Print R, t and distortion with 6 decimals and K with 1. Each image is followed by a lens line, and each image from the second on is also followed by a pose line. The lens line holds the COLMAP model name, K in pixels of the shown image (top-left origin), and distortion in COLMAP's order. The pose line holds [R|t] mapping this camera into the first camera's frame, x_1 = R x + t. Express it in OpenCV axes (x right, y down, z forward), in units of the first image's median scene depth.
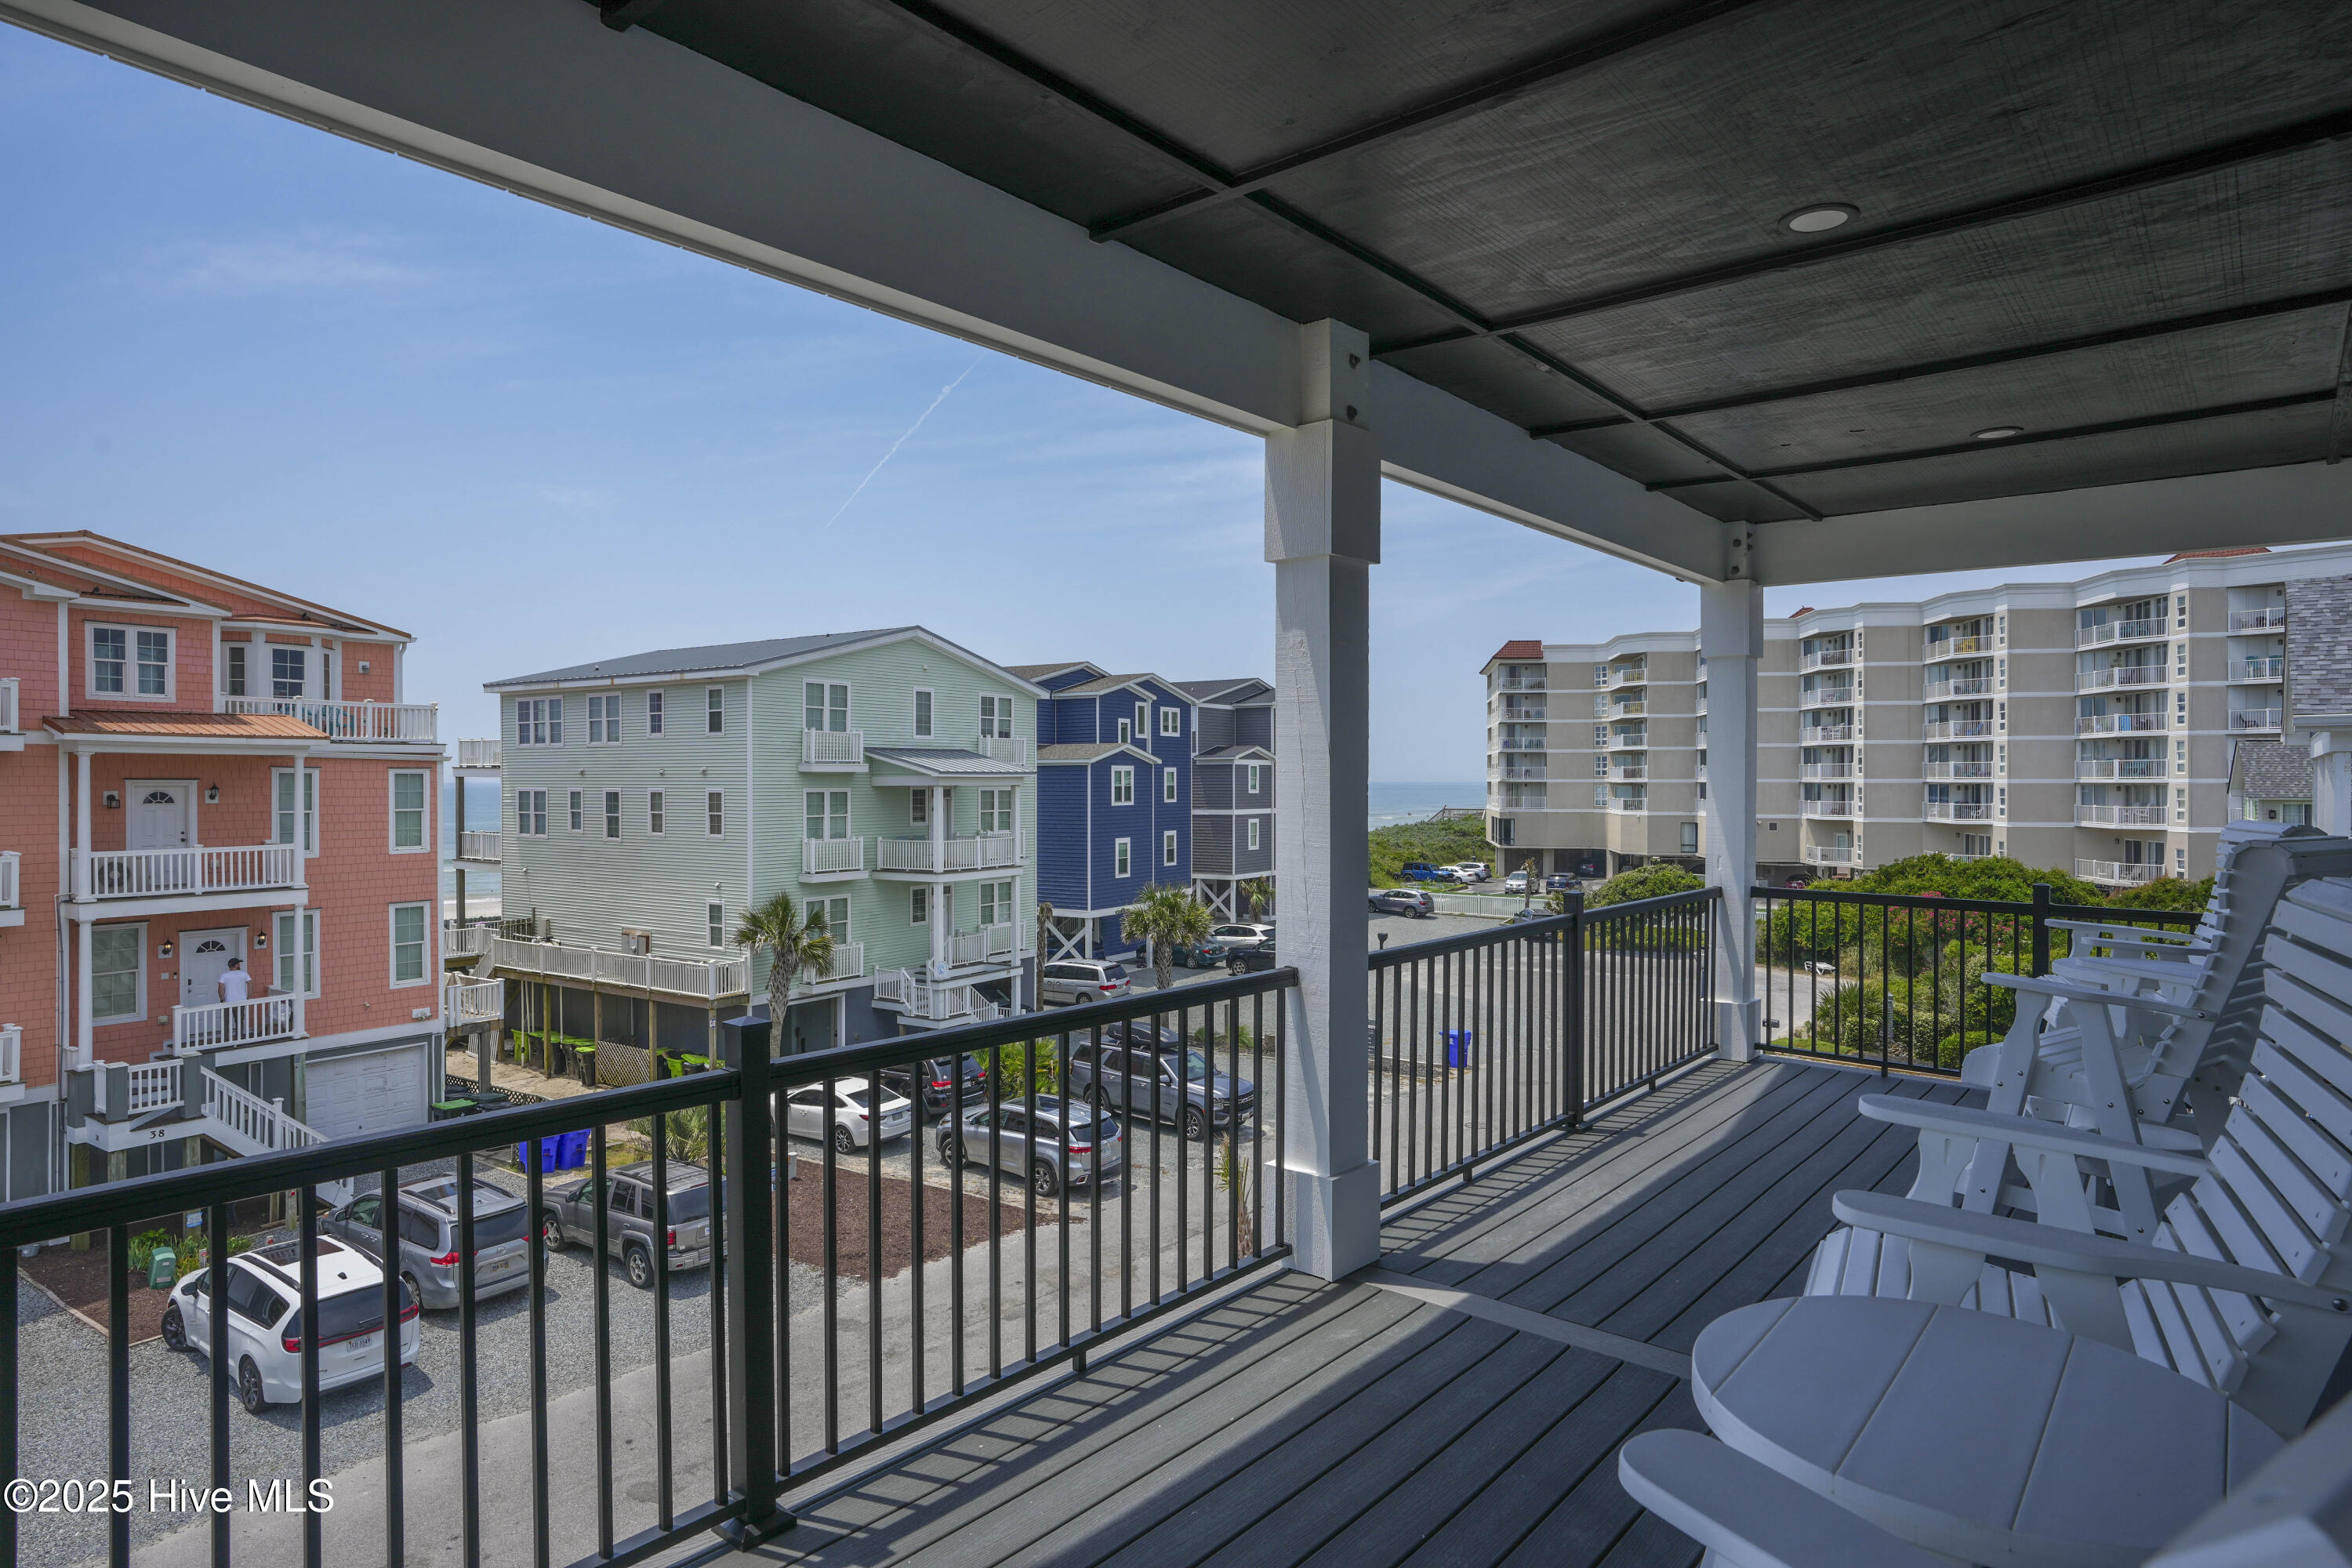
lens RADIAL K [[1308.1, 0, 1185.5], [0, 1308.1, 787.3], [0, 0, 1]] dist [-0.051234, 0.038865]
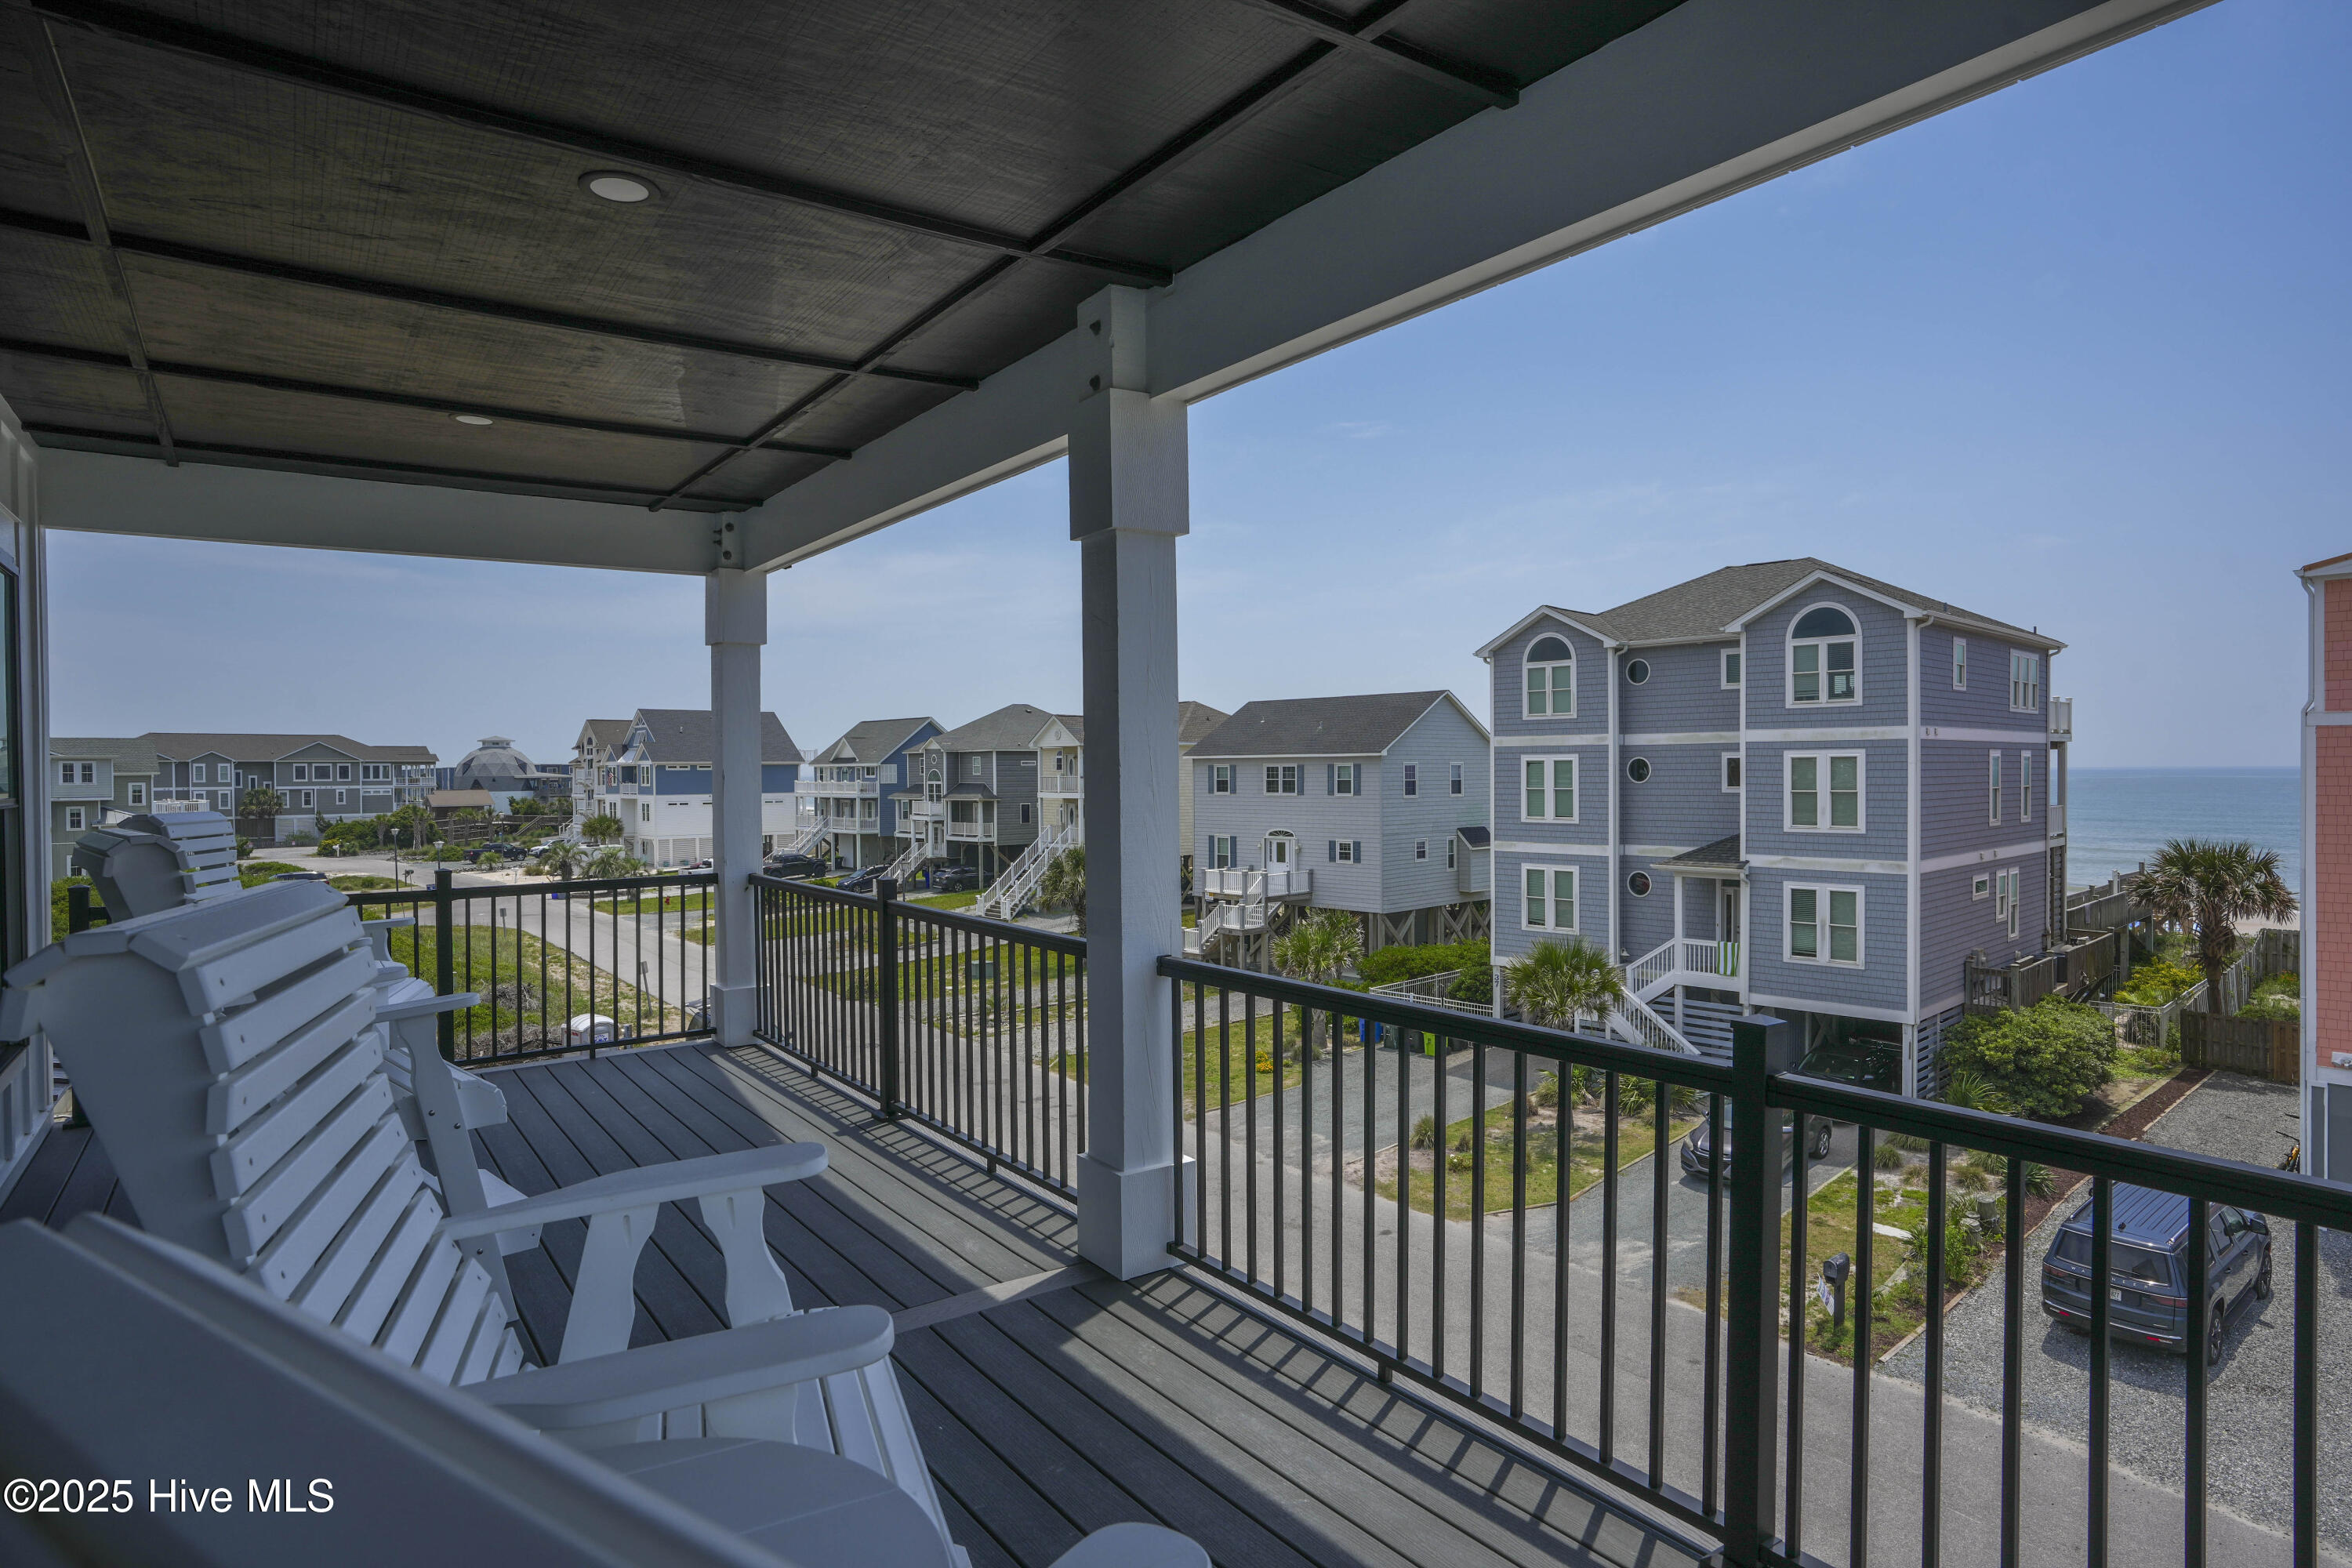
lens RADIAL K [[1287.9, 0, 1176.0], [0, 1287.9, 784.0], [0, 0, 1]] dist [-0.065023, 0.043271]
pose [[-0.246794, 0.012144, -0.968992, 0.138173], [0.001759, 0.999925, 0.012083, -0.000020], [0.969066, 0.001277, -0.246797, 0.171969]]
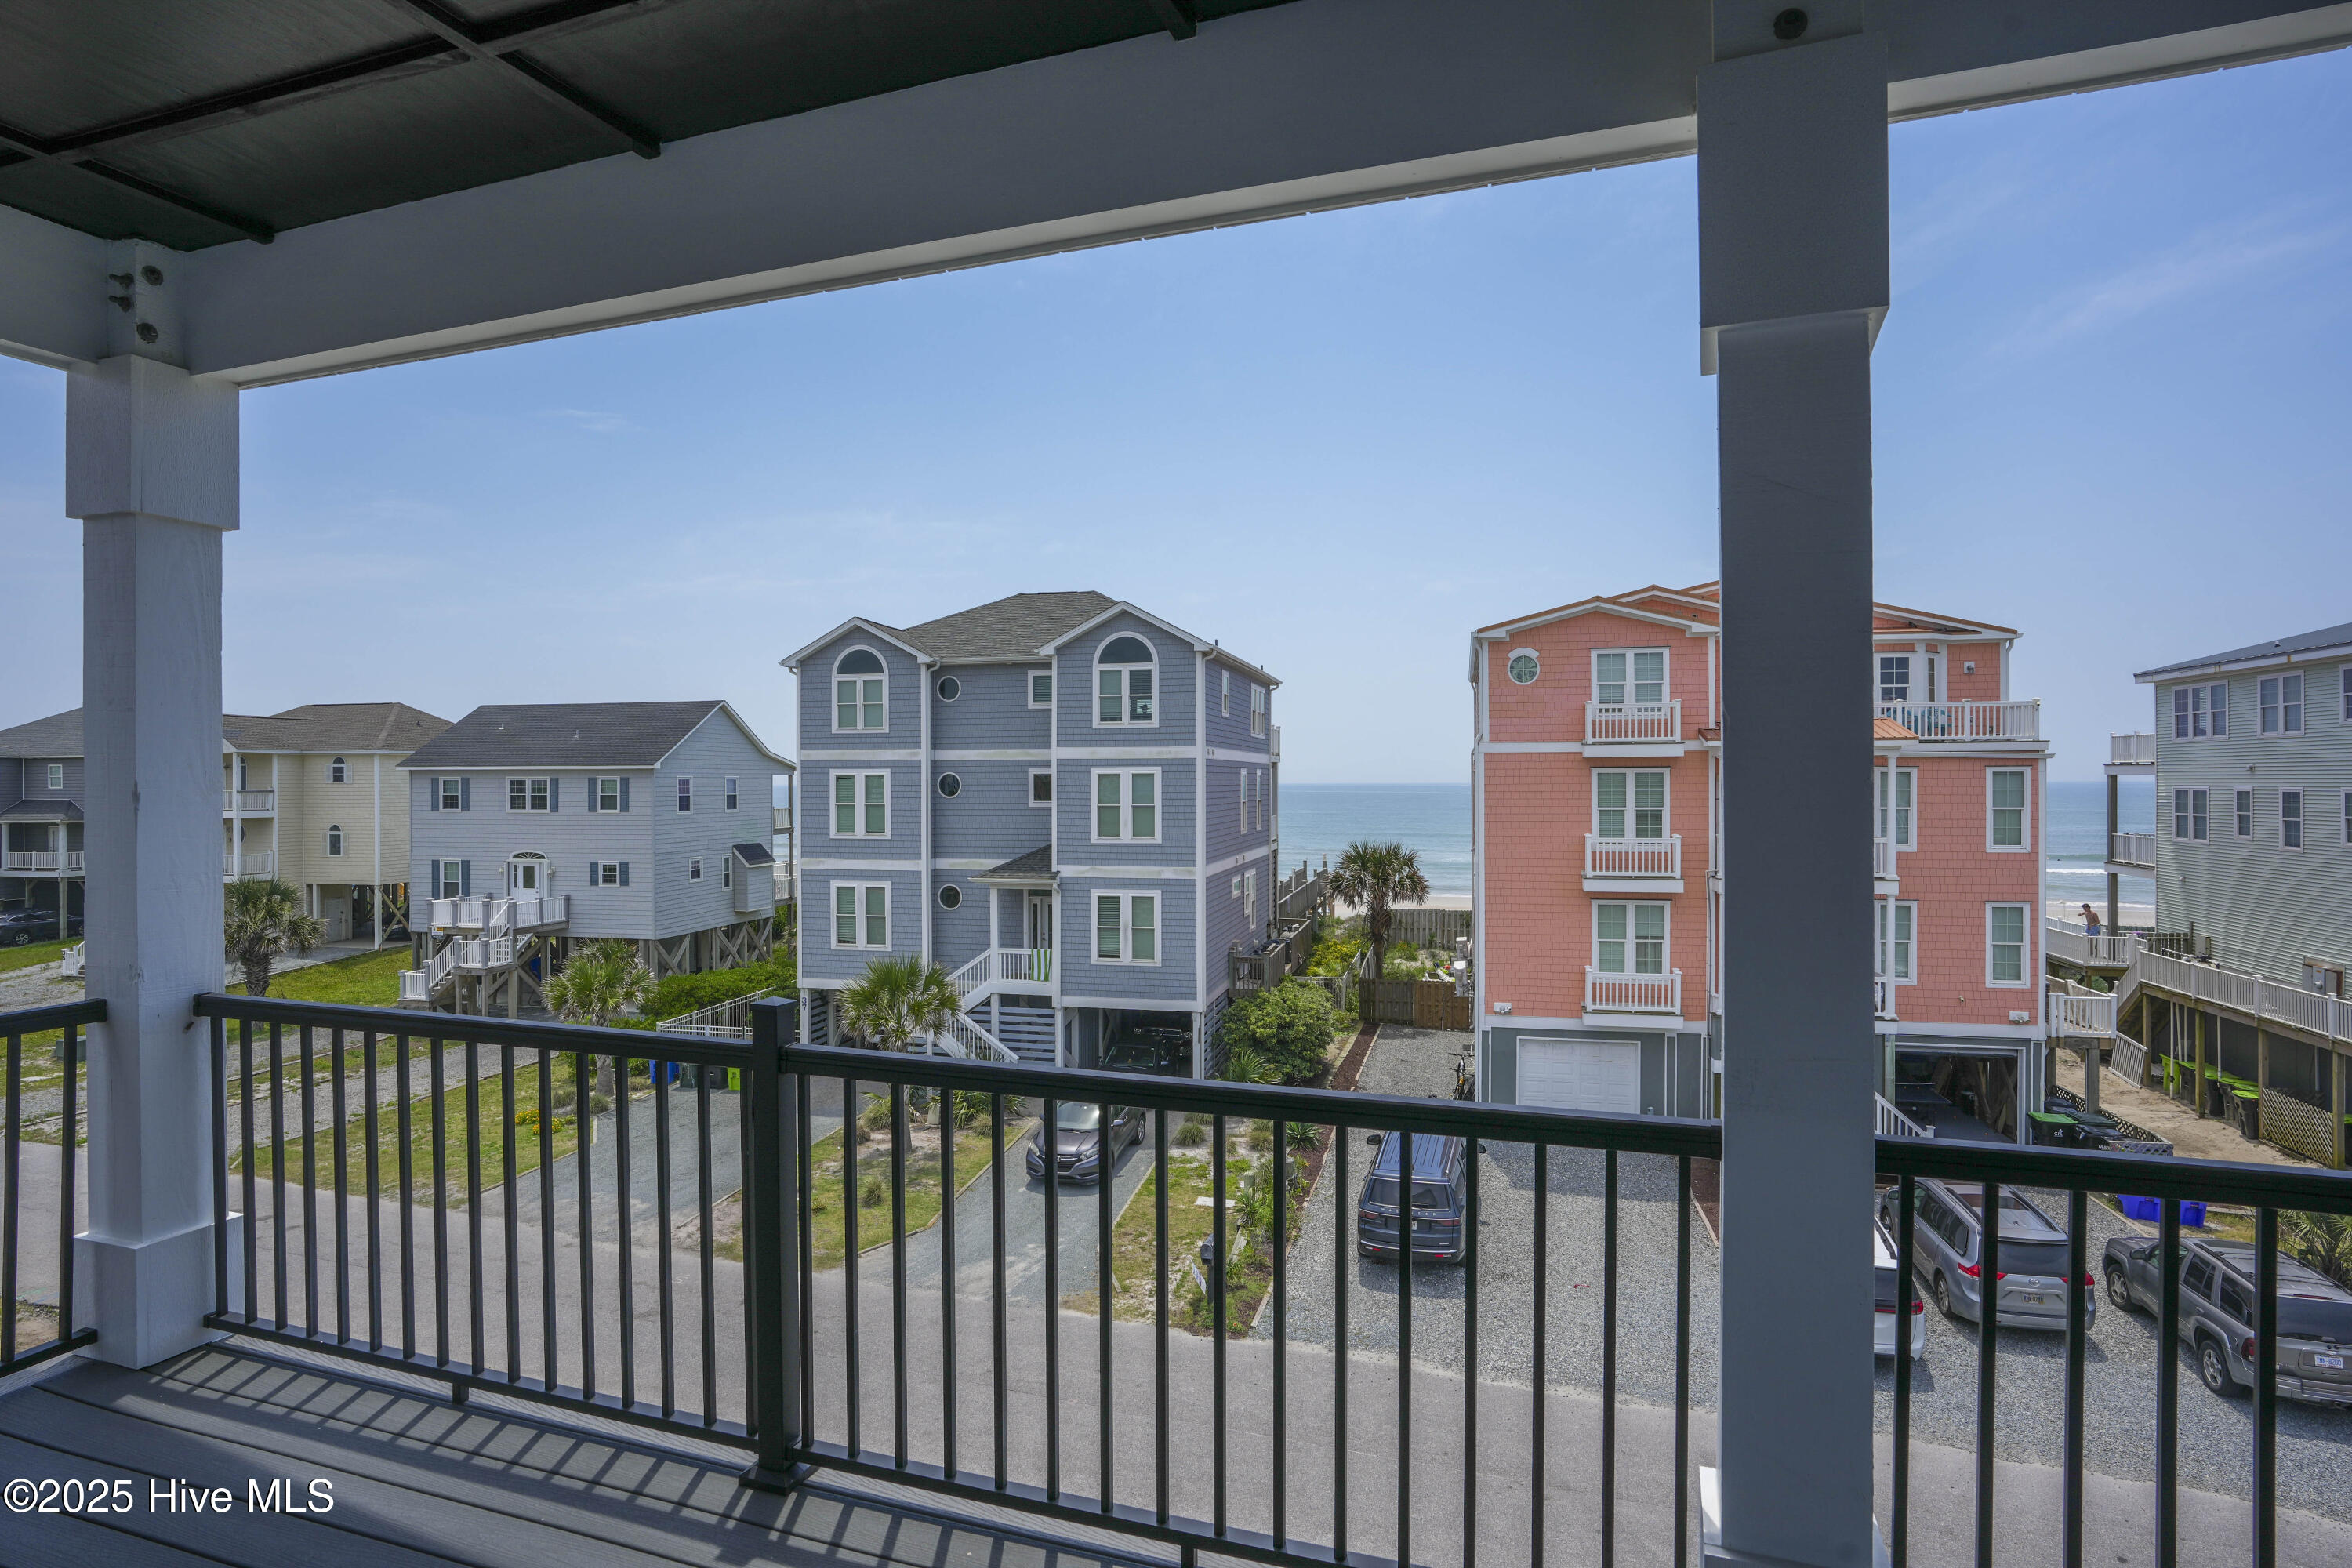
lens RADIAL K [[1255.8, 0, 1180.4], [0, 1255.8, 788.5], [0, 0, 1]] dist [-0.057436, 0.038959]
pose [[0.348080, 0.004586, -0.937454, 0.063841], [-0.002520, 0.999989, 0.003957, 0.000159], [0.937461, 0.000985, 0.348088, 0.082168]]
